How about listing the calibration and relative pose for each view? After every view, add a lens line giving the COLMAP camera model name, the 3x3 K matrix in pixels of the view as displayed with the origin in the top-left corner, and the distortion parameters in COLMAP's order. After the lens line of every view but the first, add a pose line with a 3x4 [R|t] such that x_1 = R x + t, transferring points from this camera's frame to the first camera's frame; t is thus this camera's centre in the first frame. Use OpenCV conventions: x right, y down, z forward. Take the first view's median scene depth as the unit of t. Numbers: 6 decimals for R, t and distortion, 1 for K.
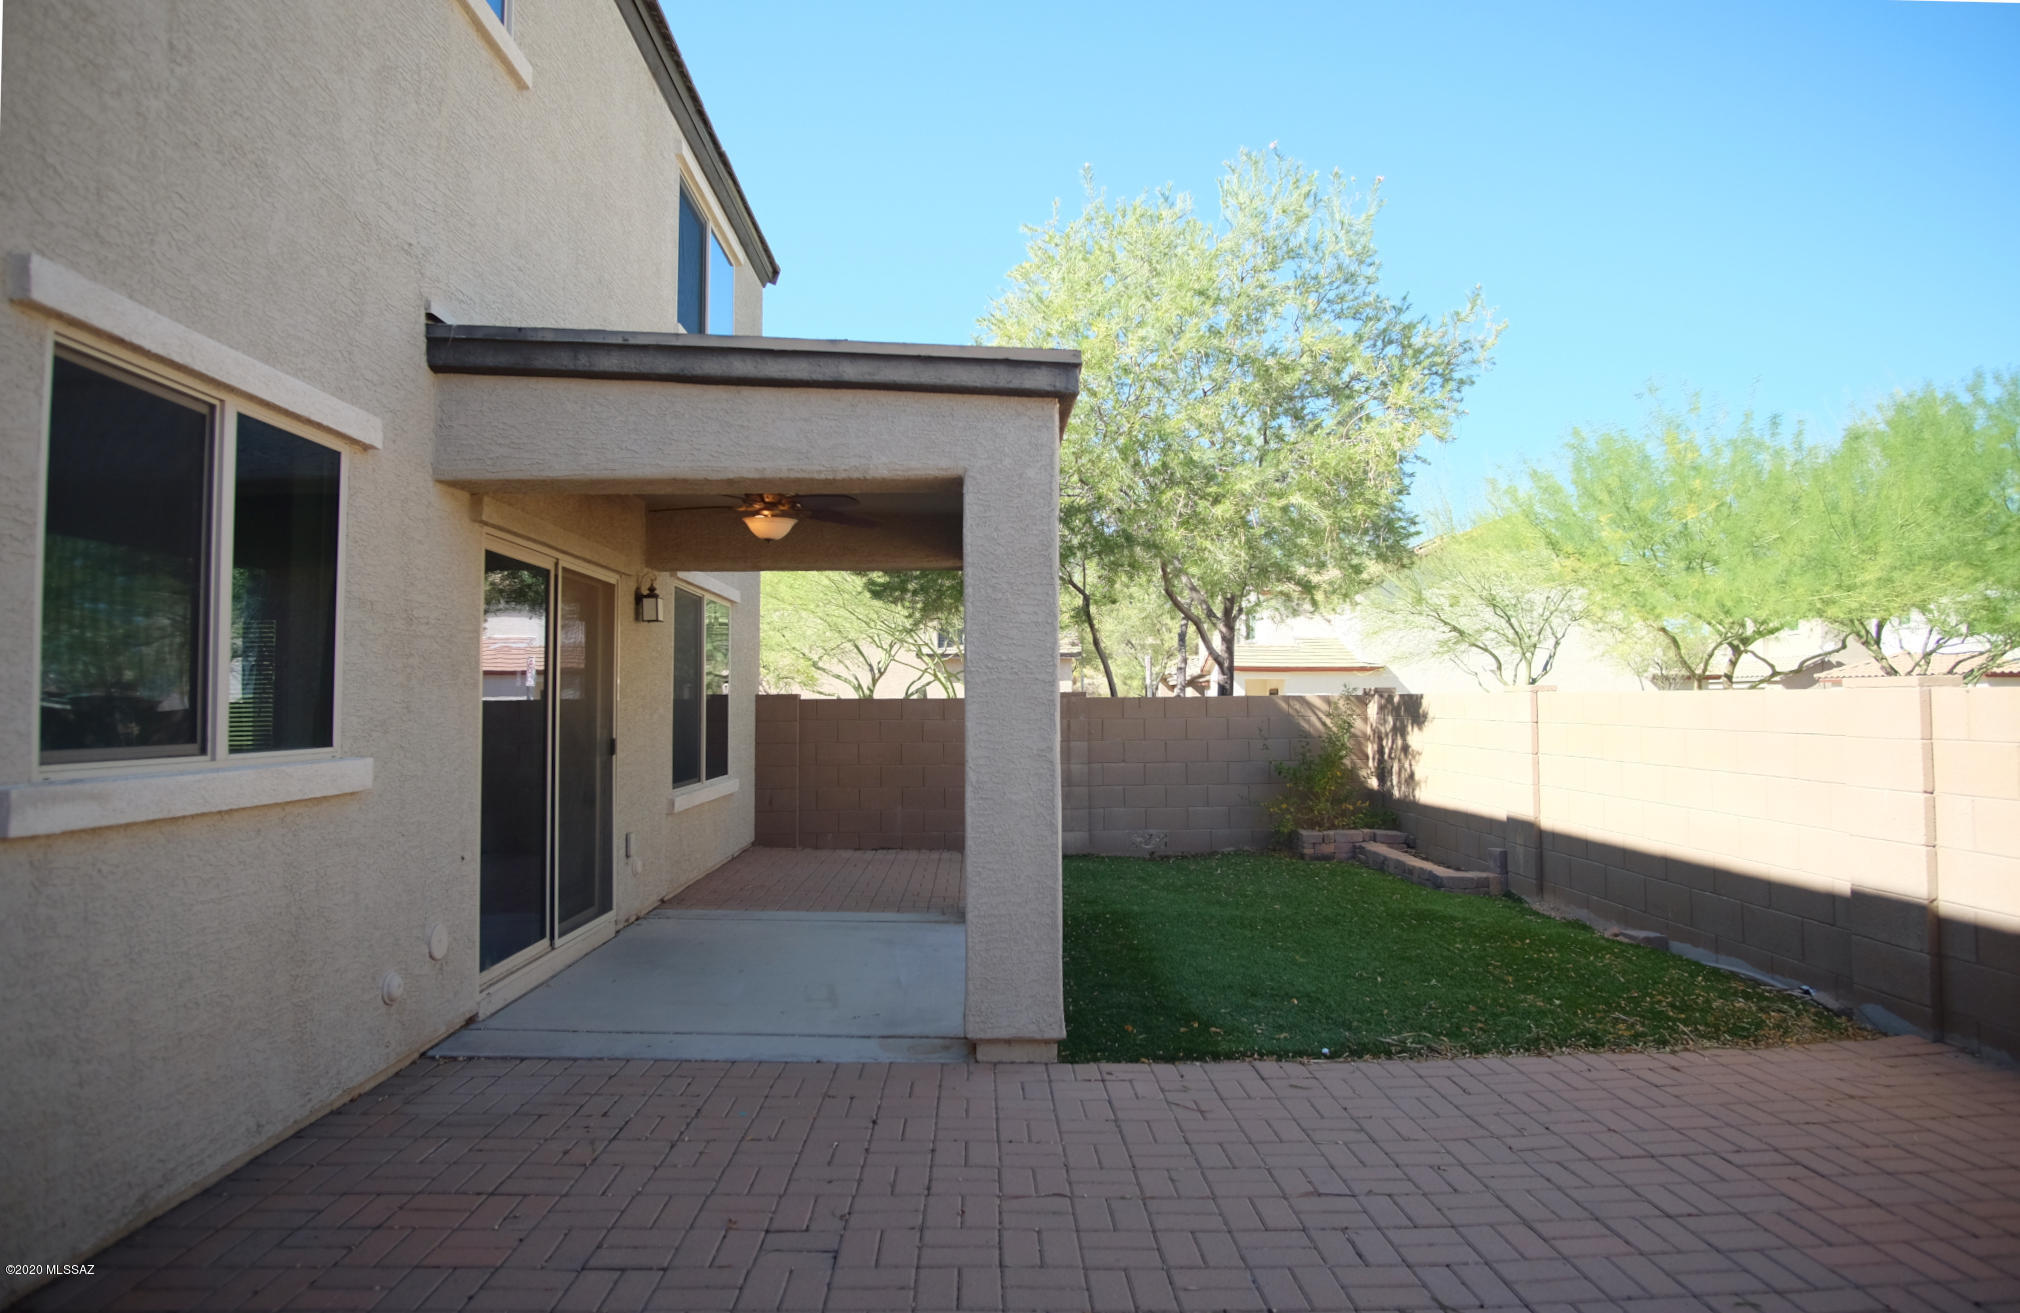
lens RADIAL K [[1095.9, 0, 1010.0], [0, 1095.9, 656.5], [0, 0, 1]] dist [-0.020919, 0.000823]
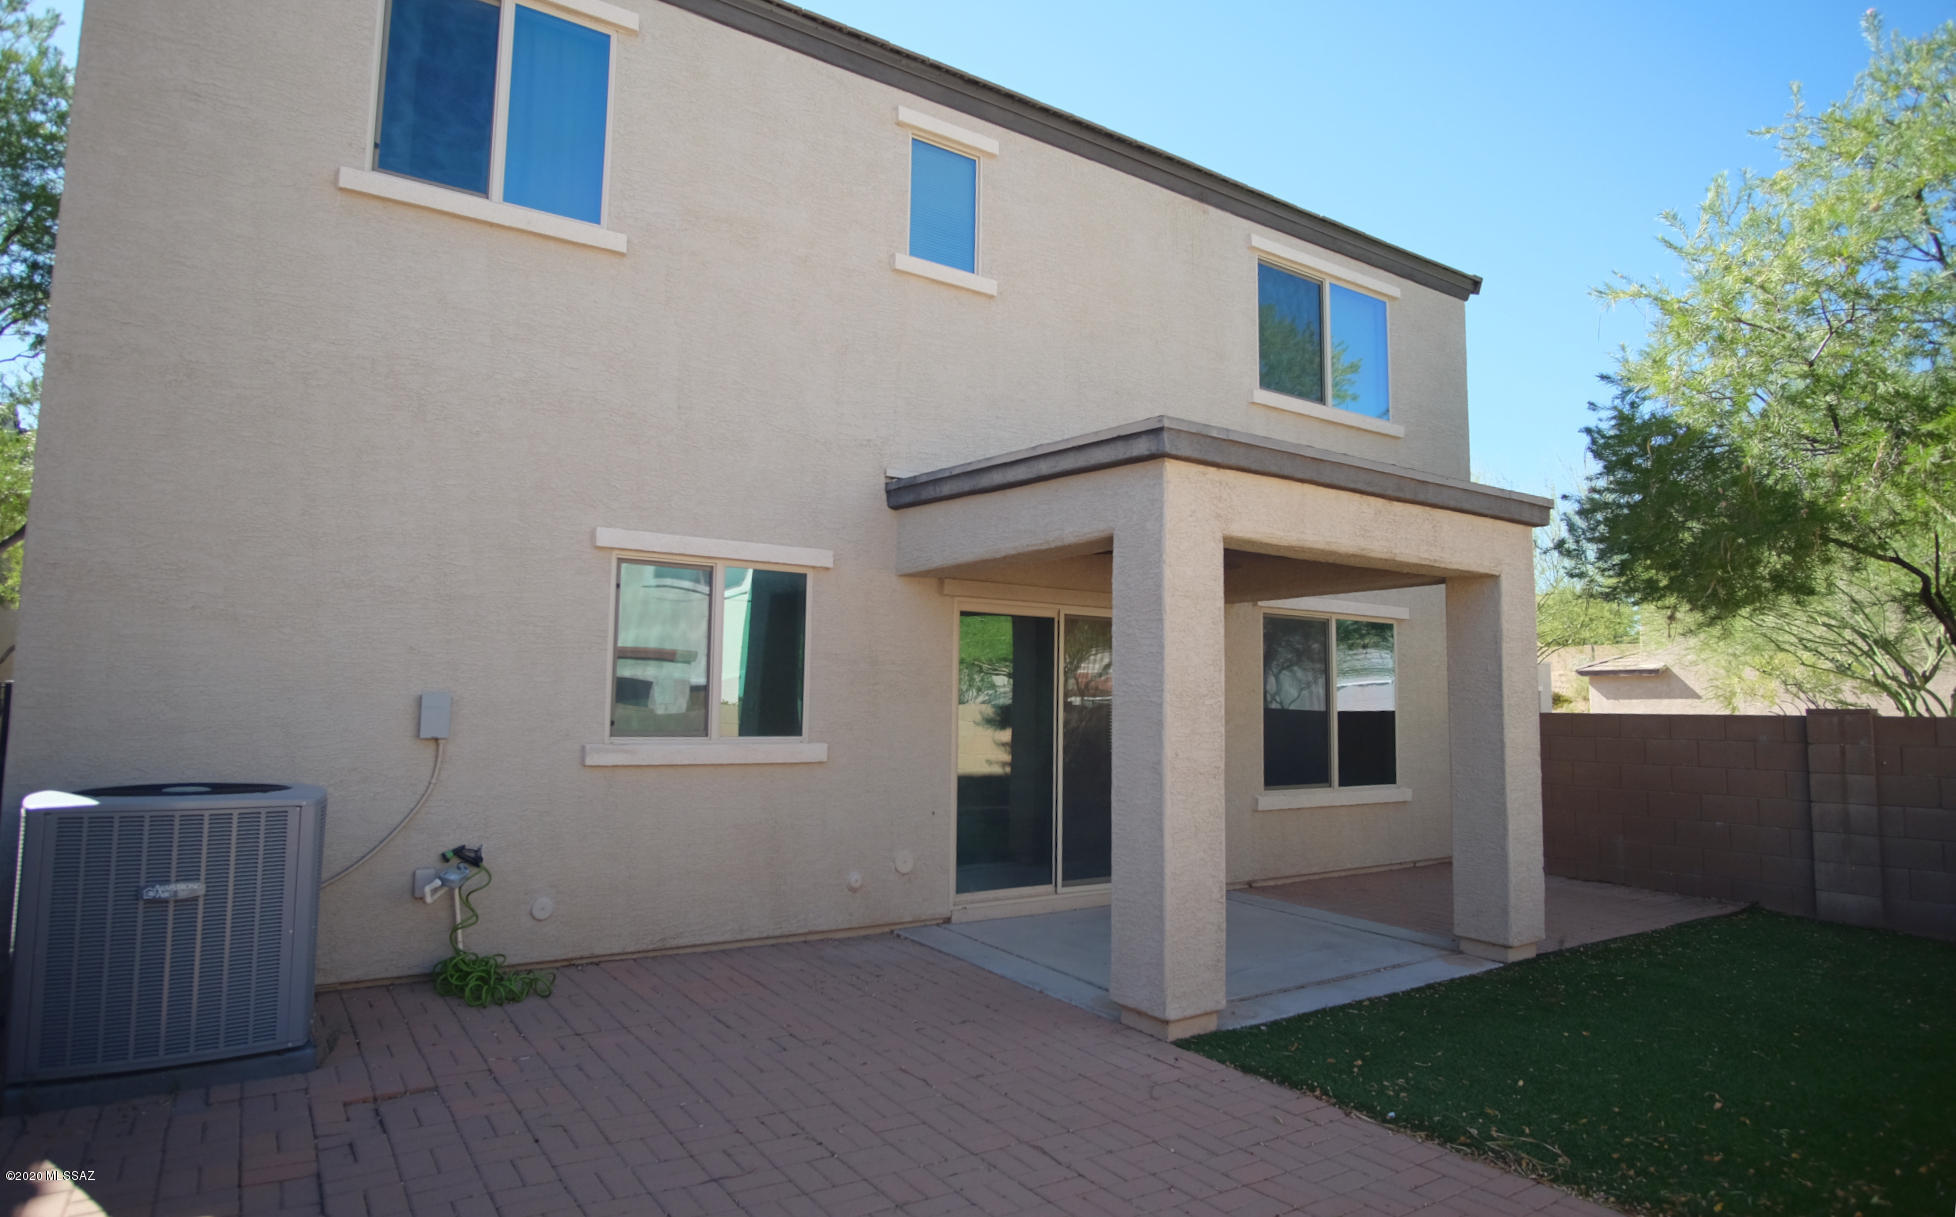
lens RADIAL K [[1097.6, 0, 978.0], [0, 1097.6, 608.5], [0, 0, 1]] dist [-0.018410, 0.000863]
pose [[0.534246, -0.060789, -0.843141, 0.925257], [0.020353, 0.998047, -0.059061, -0.013211], [0.845084, 0.014392, 0.534439, 0.223856]]
